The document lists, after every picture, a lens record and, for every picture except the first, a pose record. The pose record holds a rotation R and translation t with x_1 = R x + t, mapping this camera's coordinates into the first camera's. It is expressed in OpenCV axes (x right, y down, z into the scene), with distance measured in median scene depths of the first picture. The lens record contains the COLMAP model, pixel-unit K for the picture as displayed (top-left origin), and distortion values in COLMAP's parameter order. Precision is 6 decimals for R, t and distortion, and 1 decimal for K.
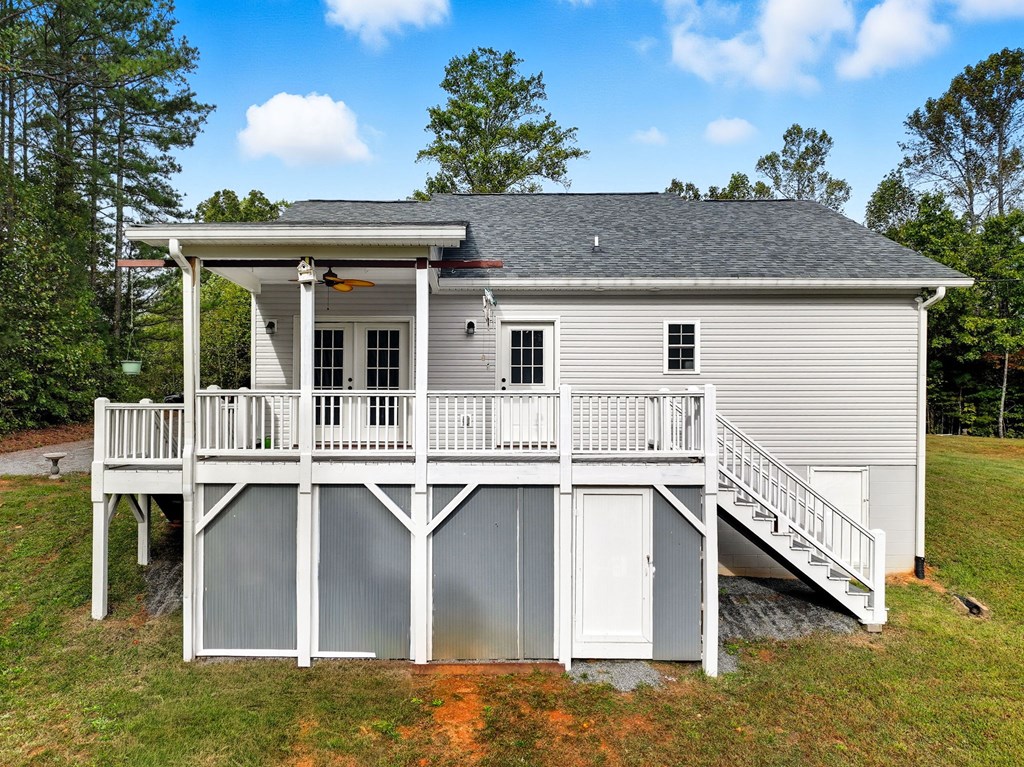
lens RADIAL K [[779.5, 0, 511.7], [0, 779.5, 385.2], [0, 0, 1]] dist [0.004134, 0.004059]
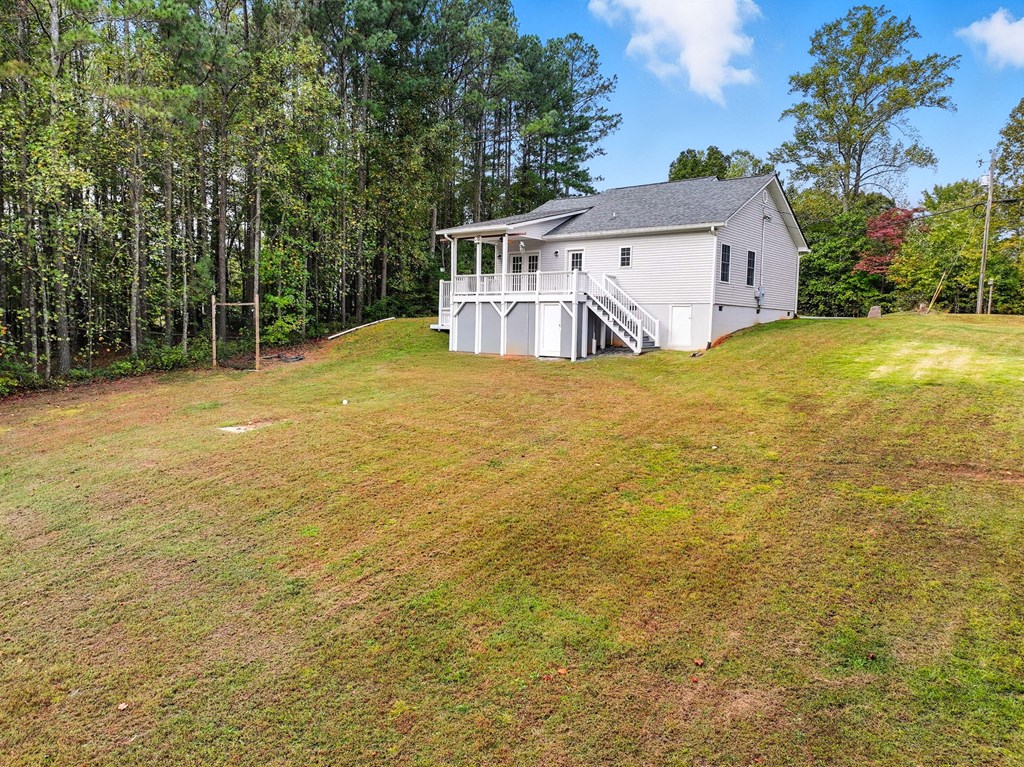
lens RADIAL K [[779.5, 0, 511.5], [0, 779.5, 383.8], [0, 0, 1]] dist [0.004134, 0.004059]
pose [[0.769549, 0.060753, -0.635691, 1.556039], [-0.006616, 0.996169, 0.087195, 0.141300], [0.638553, -0.062895, 0.767003, -1.186711]]
